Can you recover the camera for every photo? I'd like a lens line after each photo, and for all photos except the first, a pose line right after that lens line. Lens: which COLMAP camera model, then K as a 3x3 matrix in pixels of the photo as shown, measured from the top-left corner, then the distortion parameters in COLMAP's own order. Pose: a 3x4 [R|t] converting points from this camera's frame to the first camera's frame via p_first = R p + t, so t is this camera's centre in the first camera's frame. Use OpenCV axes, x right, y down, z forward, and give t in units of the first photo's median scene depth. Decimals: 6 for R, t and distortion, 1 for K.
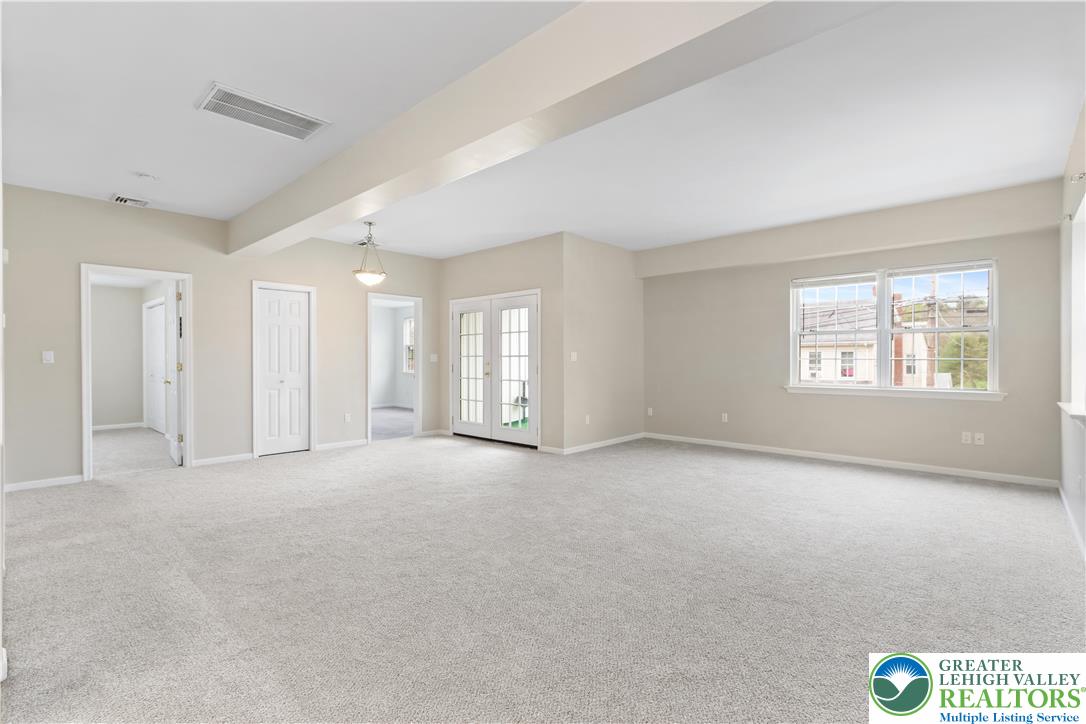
lens RADIAL K [[508.5, 0, 543.2], [0, 508.5, 362.3], [0, 0, 1]] dist [0.019287, -0.000345]
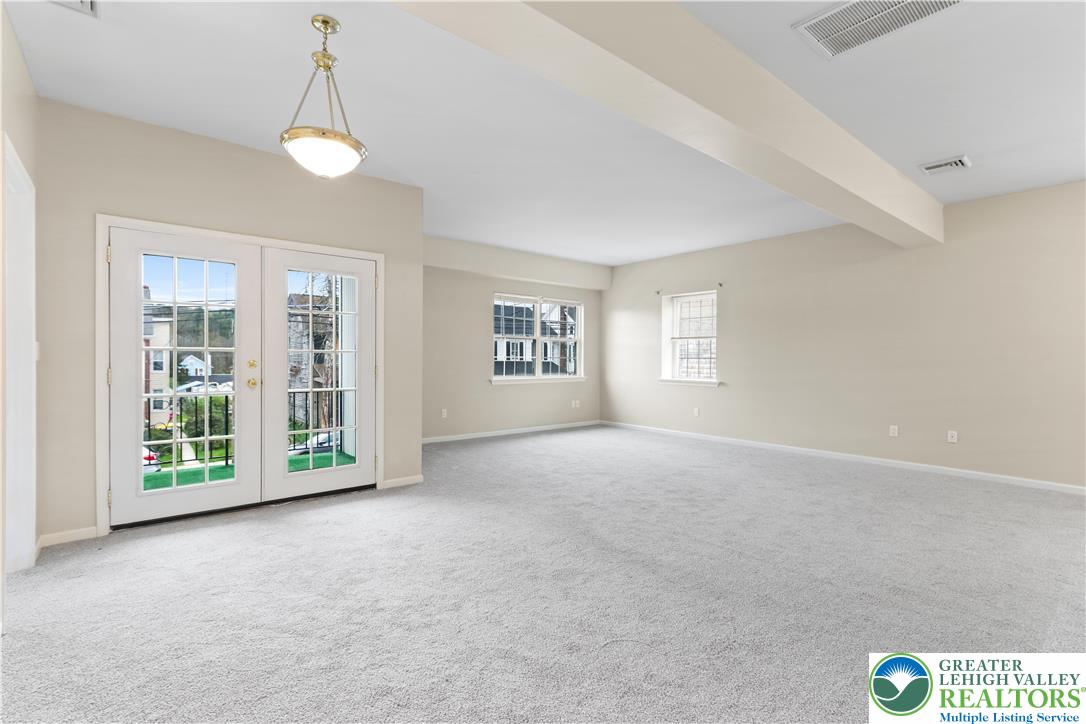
lens RADIAL K [[508.5, 0, 543.9], [0, 508.5, 360.1], [0, 0, 1]] dist [0.019287, -0.000345]
pose [[0.124562, -0.003812, 0.992205, -0.666842], [-0.000472, 0.999992, 0.003901, -0.004164], [-0.992212, -0.000954, 0.124559, 0.693013]]
